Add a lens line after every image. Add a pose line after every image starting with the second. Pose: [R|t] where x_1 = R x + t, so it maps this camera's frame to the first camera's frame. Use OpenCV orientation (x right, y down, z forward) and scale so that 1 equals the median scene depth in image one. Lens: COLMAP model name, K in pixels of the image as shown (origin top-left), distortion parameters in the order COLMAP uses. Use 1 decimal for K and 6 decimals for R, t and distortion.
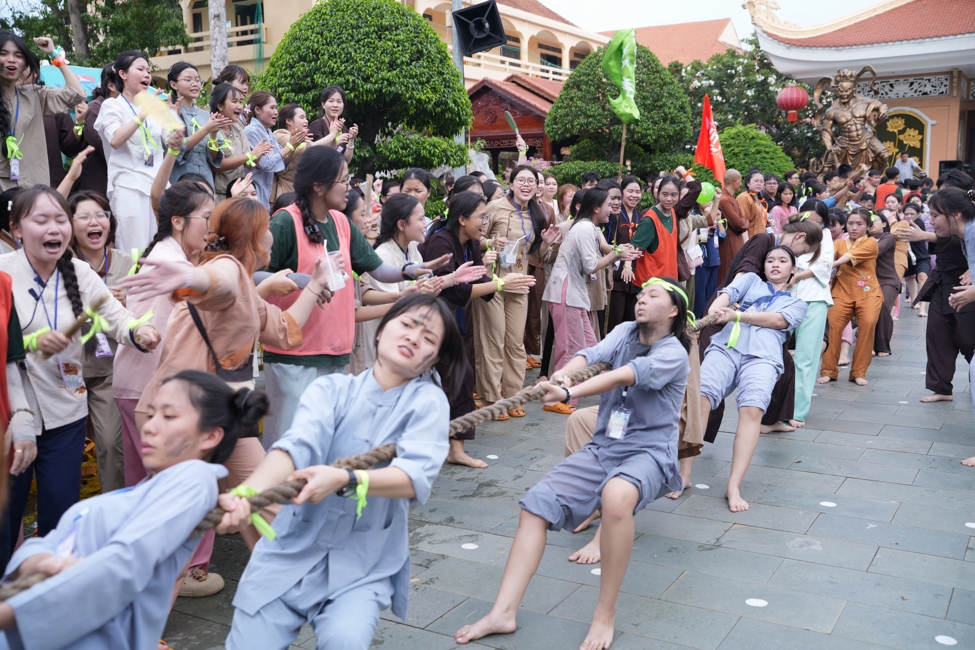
lens RADIAL K [[979.5, 0, 487.5], [0, 979.5, 325.0], [0, 0, 1]] dist [-0.082359, 0.239243]
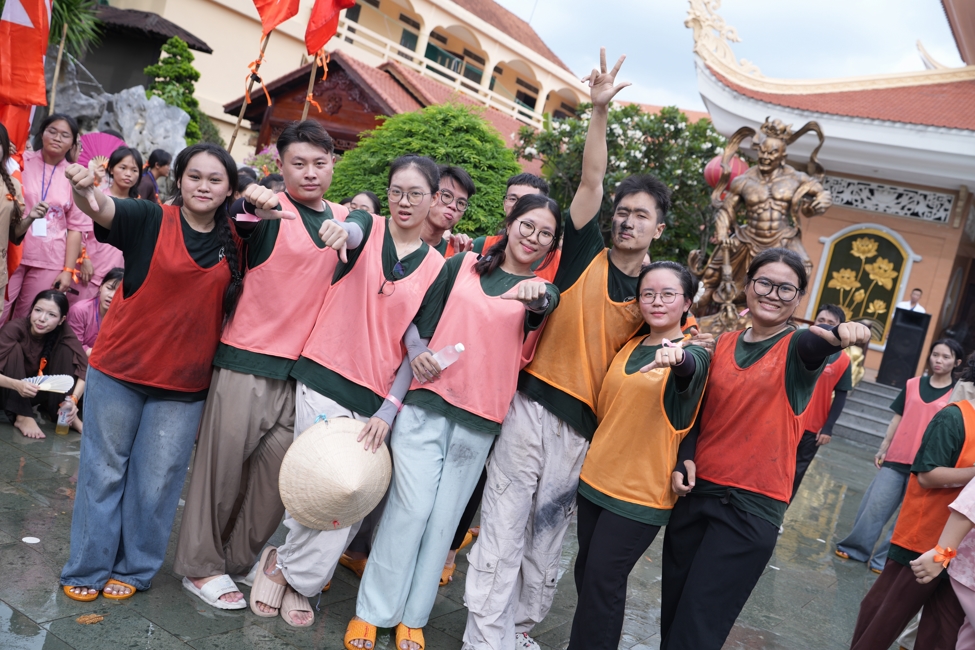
lens RADIAL K [[979.5, 0, 487.5], [0, 979.5, 325.0], [0, 0, 1]] dist [-0.082359, 0.239243]
pose [[0.967308, 0.253348, -0.011420, 0.188334], [-0.253575, 0.965515, -0.058996, -0.047915], [-0.003920, 0.059963, 0.998193, 0.330244]]
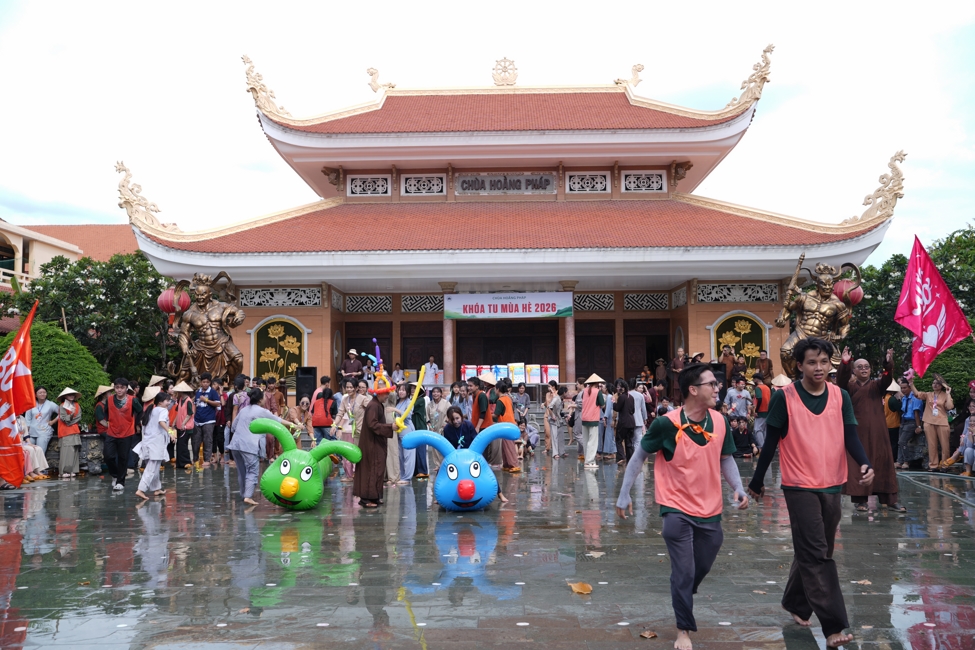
lens RADIAL K [[979.5, 0, 487.5], [0, 979.5, 325.0], [0, 0, 1]] dist [-0.082359, 0.239243]
pose [[0.869161, 0.043768, 0.492589, 0.108202], [0.059182, 0.979712, -0.191475, -0.003287], [-0.490976, 0.195575, 0.848937, 0.019832]]
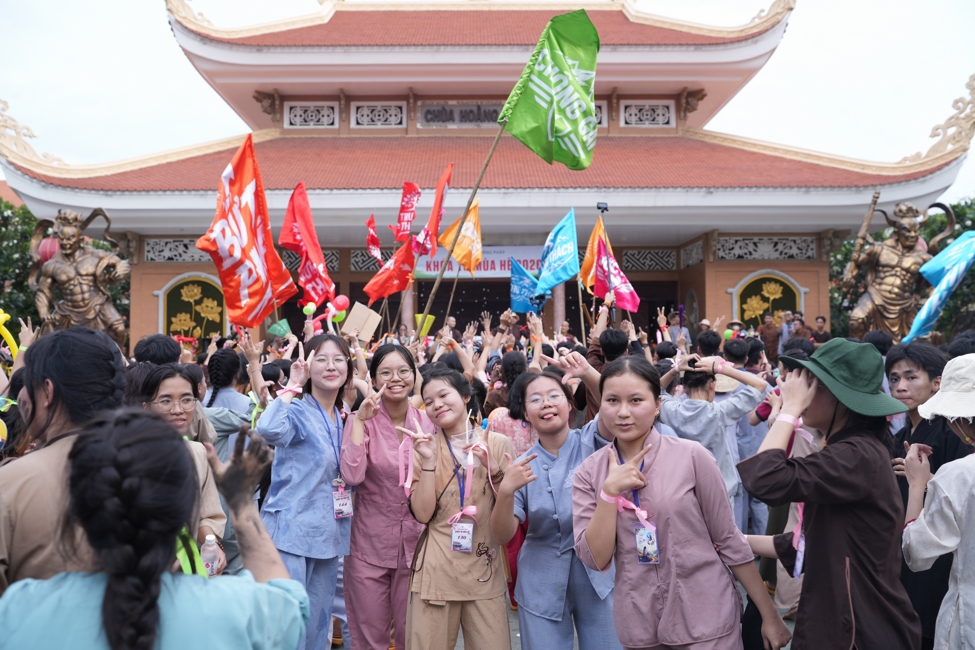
lens RADIAL K [[979.5, 0, 487.5], [0, 979.5, 325.0], [0, 0, 1]] dist [-0.082359, 0.239243]
pose [[0.851164, 0.032879, 0.523869, 0.206456], [0.060470, 0.985249, -0.160086, -0.034517], [-0.521405, 0.167938, 0.836621, 0.195495]]
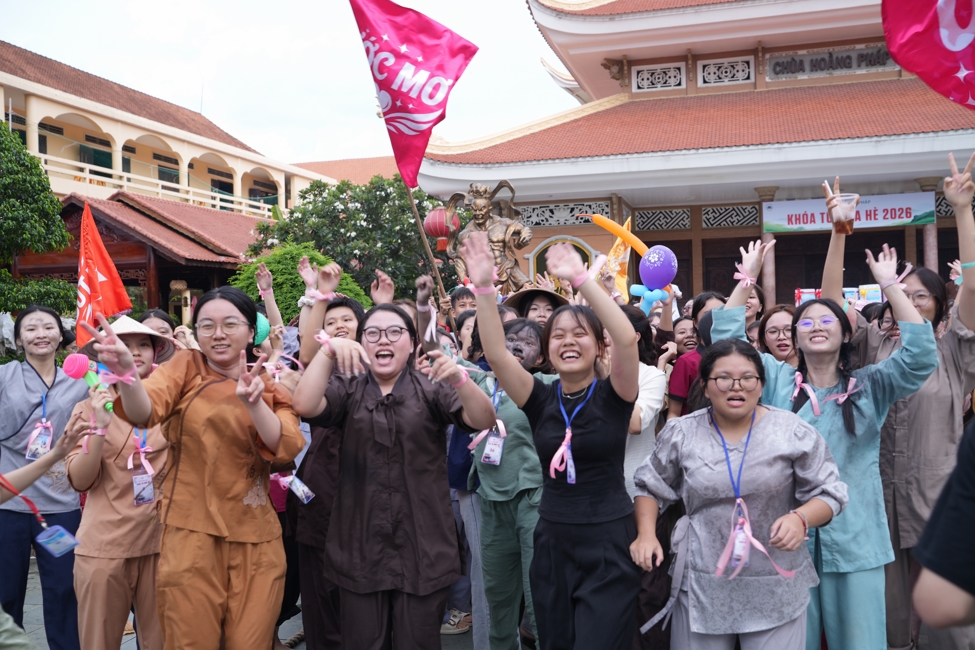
lens RADIAL K [[979.5, 0, 487.5], [0, 979.5, 325.0], [0, 0, 1]] dist [-0.082359, 0.239243]
pose [[0.964599, -0.006801, 0.263635, 0.129360], [0.043250, 0.990212, -0.132701, -0.031570], [-0.260152, 0.139405, 0.955451, 0.193813]]
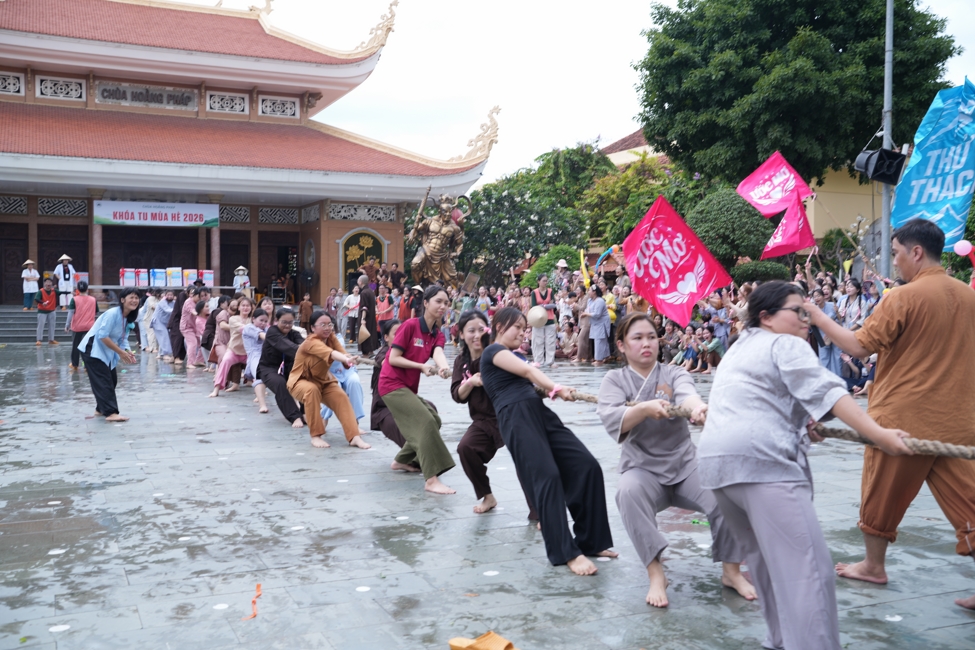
lens RADIAL K [[979.5, 0, 487.5], [0, 979.5, 325.0], [0, 0, 1]] dist [-0.082359, 0.239243]
pose [[0.571488, -0.000799, 0.820610, -0.057326], [0.094877, 0.993358, -0.065106, 0.012749], [-0.815107, 0.115065, 0.567767, -0.036463]]
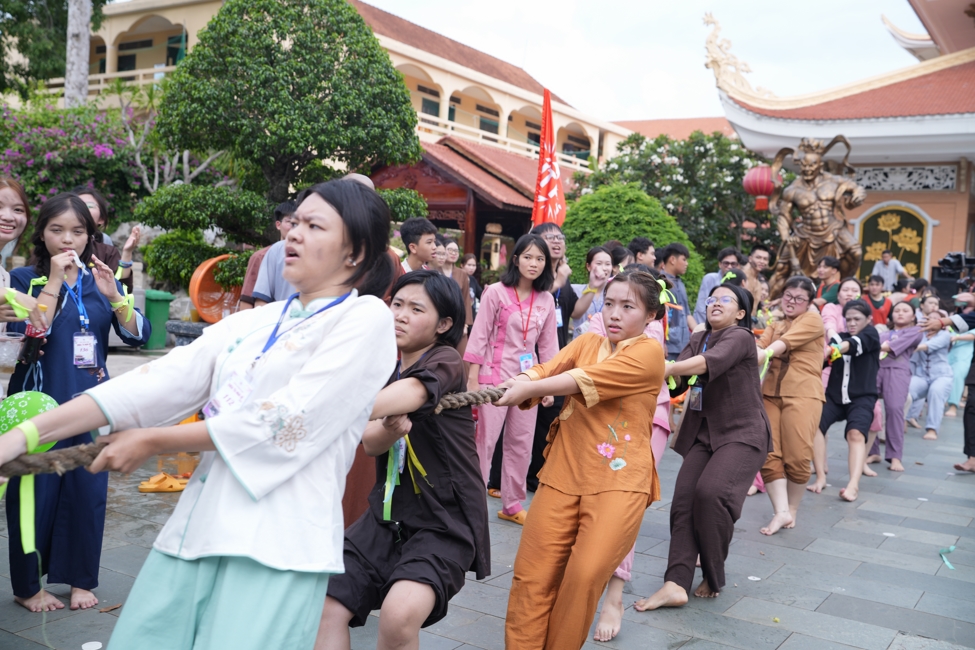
lens RADIAL K [[979.5, 0, 487.5], [0, 979.5, 325.0], [0, 0, 1]] dist [-0.082359, 0.239243]
pose [[0.996665, 0.075567, -0.030804, 0.120939], [-0.078075, 0.992824, -0.090582, -0.023151], [0.023738, 0.092685, 0.995412, 0.201529]]
